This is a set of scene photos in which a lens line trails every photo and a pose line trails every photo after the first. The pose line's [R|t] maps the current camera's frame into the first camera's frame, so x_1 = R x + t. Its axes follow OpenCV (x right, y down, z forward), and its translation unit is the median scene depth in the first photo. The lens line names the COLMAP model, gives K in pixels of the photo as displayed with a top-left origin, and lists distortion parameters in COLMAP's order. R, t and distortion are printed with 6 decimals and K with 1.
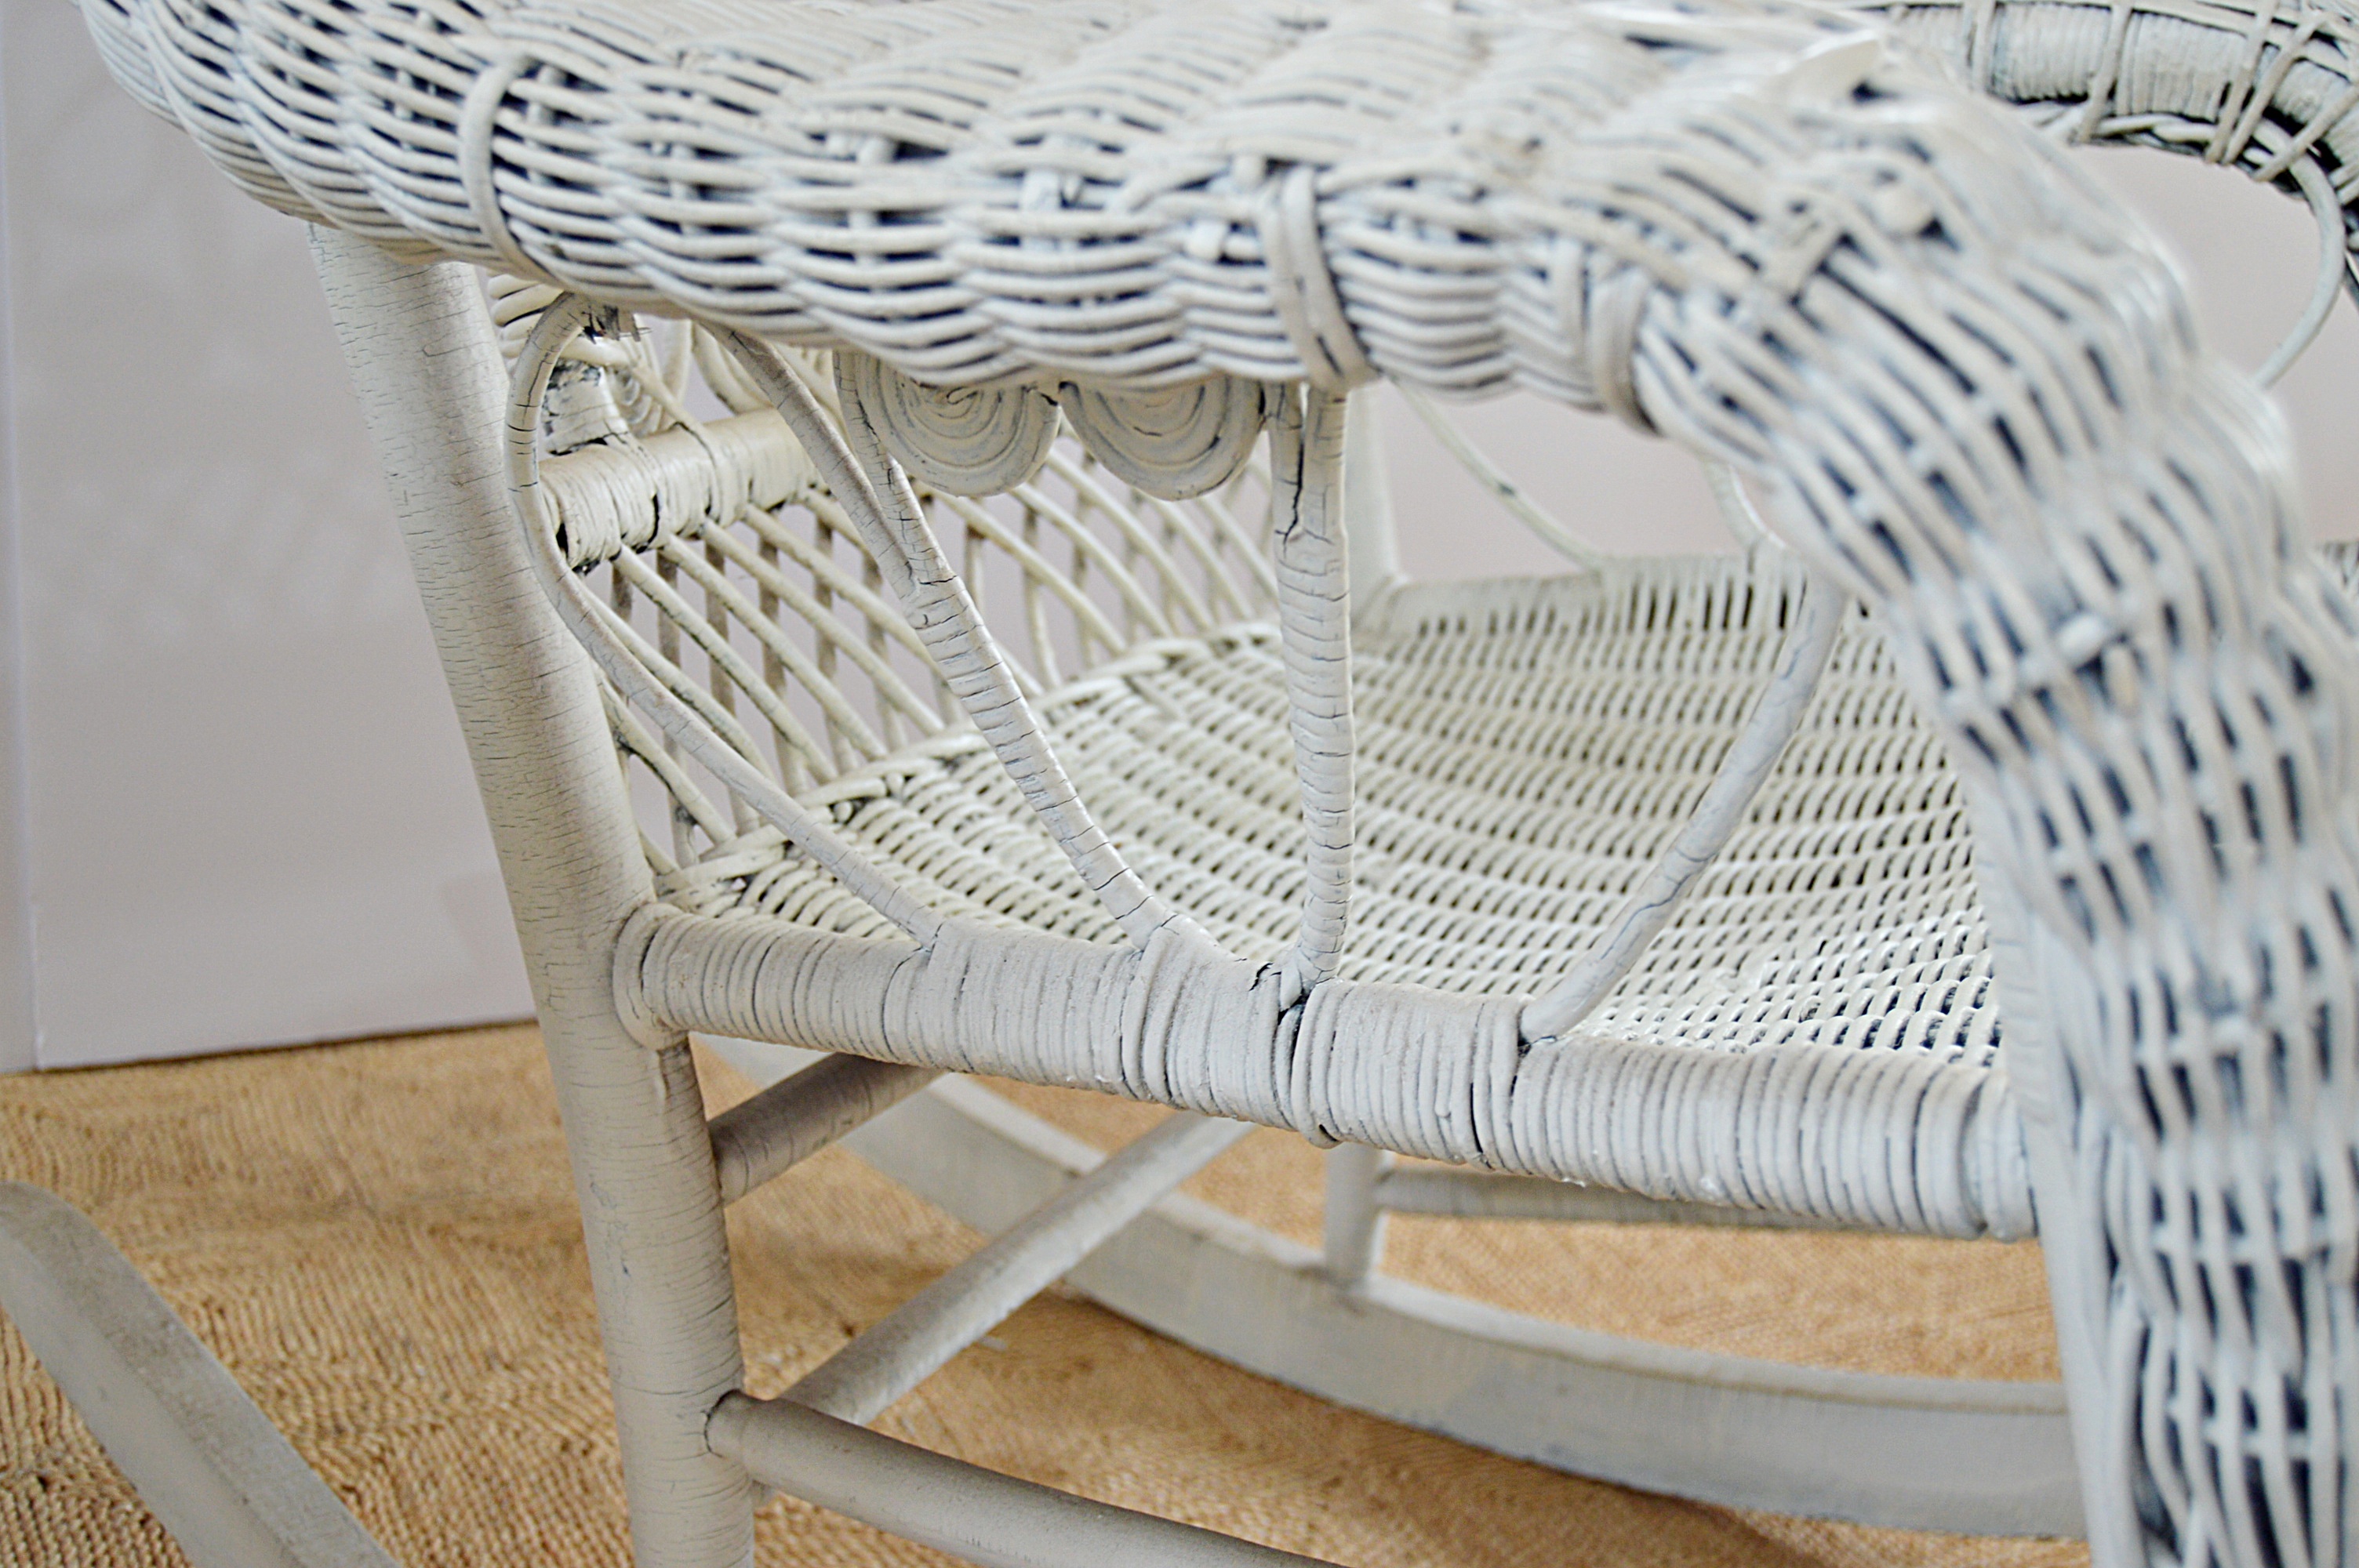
lens RADIAL K [[2568.3, 0, 1179.5], [0, 2568.3, 784.0], [0, 0, 1]] dist [-0.015562, 0.005301]
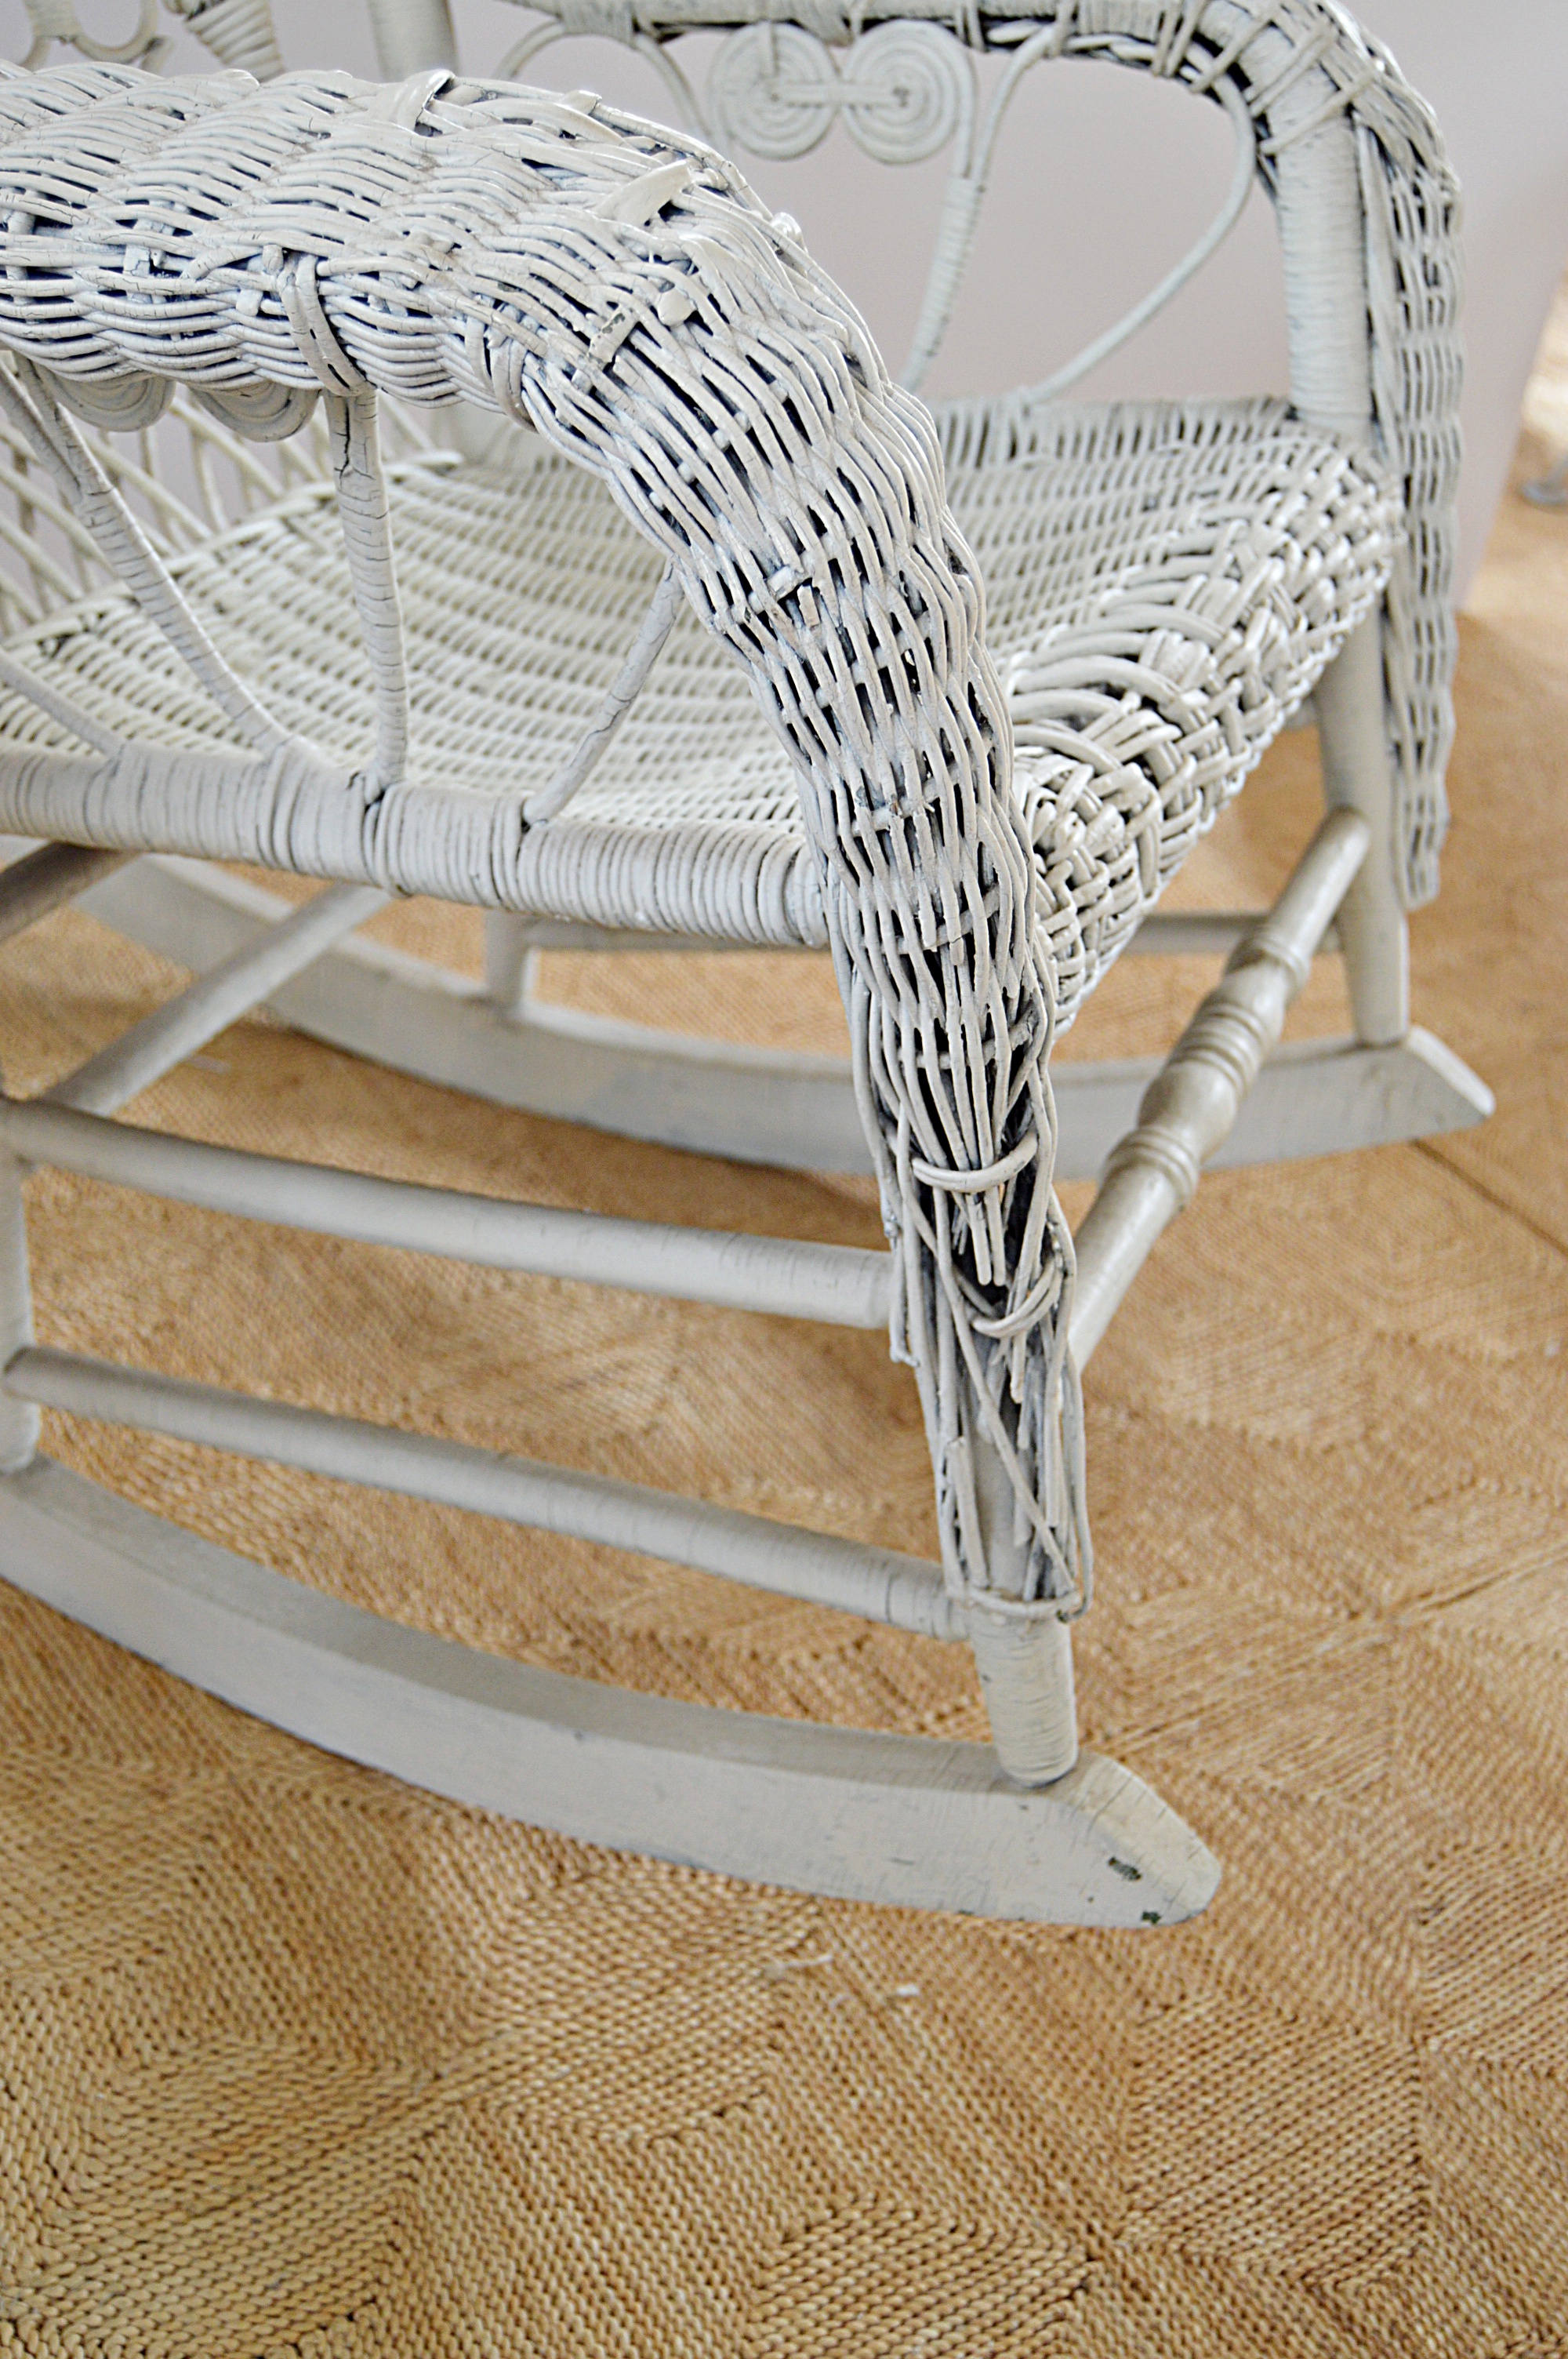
lens RADIAL K [[2568.3, 0, 739.8], [0, 2568.3, 1158.0], [0, 0, 1]] dist [-0.015562, 0.005301]
pose [[0.993377, -0.040912, 0.107369, 0.089849], [0.013960, 0.970513, 0.240645, -0.065073], [-0.114048, -0.237553, 0.964656, -0.467568]]
